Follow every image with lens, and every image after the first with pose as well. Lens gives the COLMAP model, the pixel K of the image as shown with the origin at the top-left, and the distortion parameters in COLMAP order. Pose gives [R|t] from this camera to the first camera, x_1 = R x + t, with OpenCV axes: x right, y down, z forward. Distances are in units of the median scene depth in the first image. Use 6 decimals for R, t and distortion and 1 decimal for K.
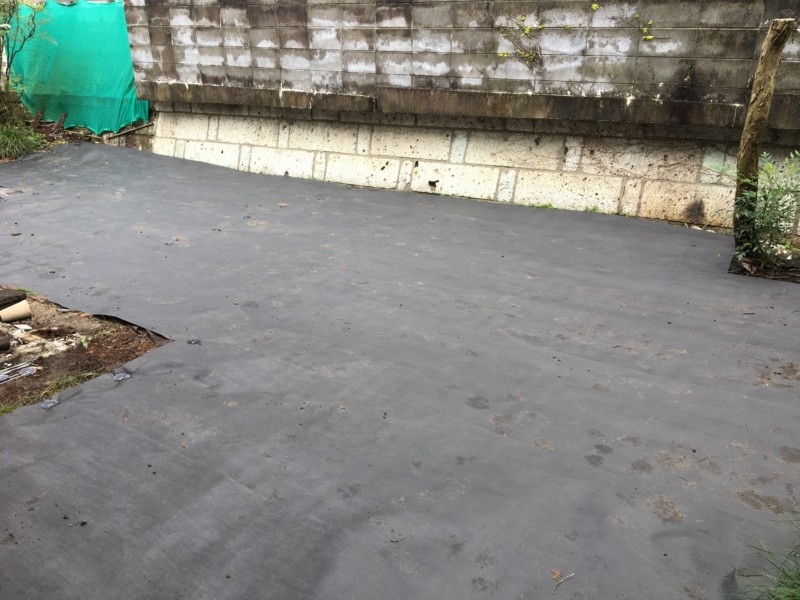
lens RADIAL K [[675.7, 0, 398.3], [0, 675.7, 304.2], [0, 0, 1]] dist [0.061127, -0.080126]
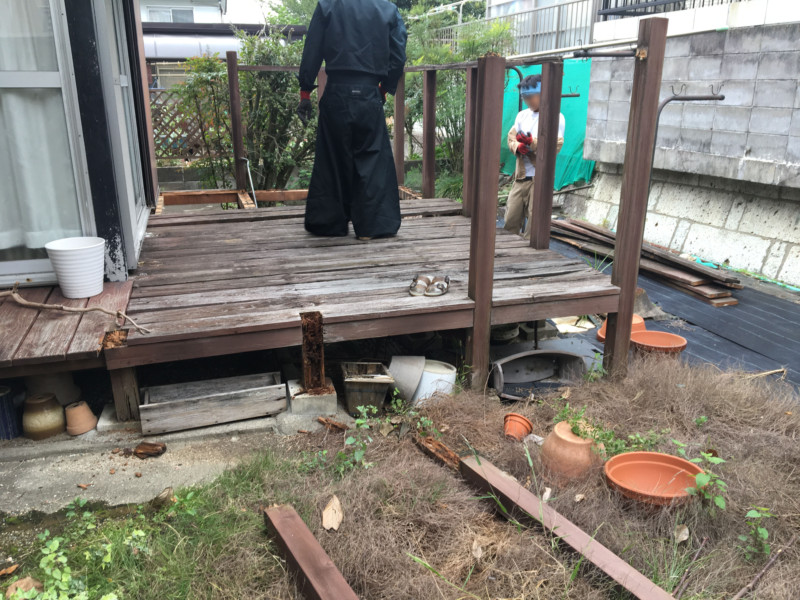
lens RADIAL K [[675.7, 0, 398.3], [0, 675.7, 304.2], [0, 0, 1]] dist [0.061127, -0.080126]
pose [[0.767732, 0.200719, -0.608523, 0.034797], [-0.248772, 0.968546, 0.005612, -0.058661], [0.590508, 0.147075, 0.793517, 0.168679]]
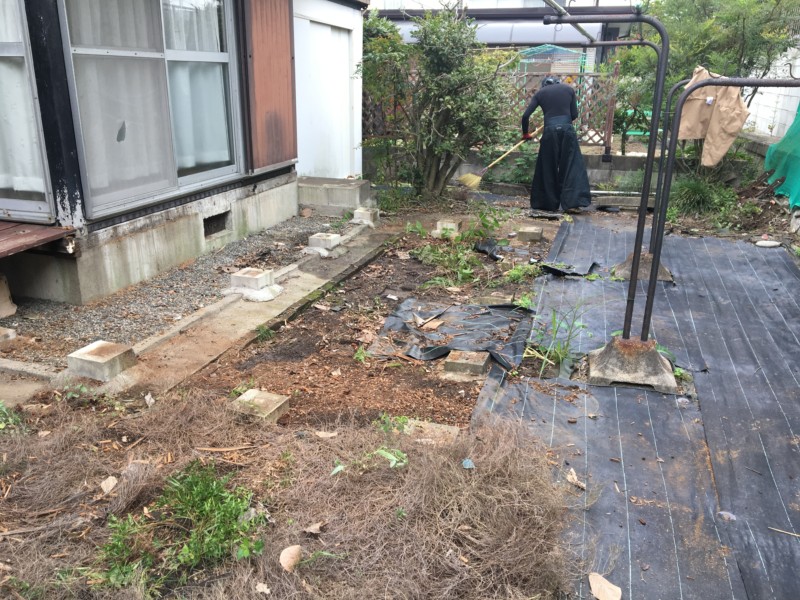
lens RADIAL K [[675.7, 0, 398.3], [0, 675.7, 304.2], [0, 0, 1]] dist [0.061127, -0.080126]
pose [[0.290363, 0.319049, -0.902162, 0.184929], [-0.381611, 0.903176, 0.196586, -0.178633], [0.877532, 0.287194, 0.384002, 0.475825]]
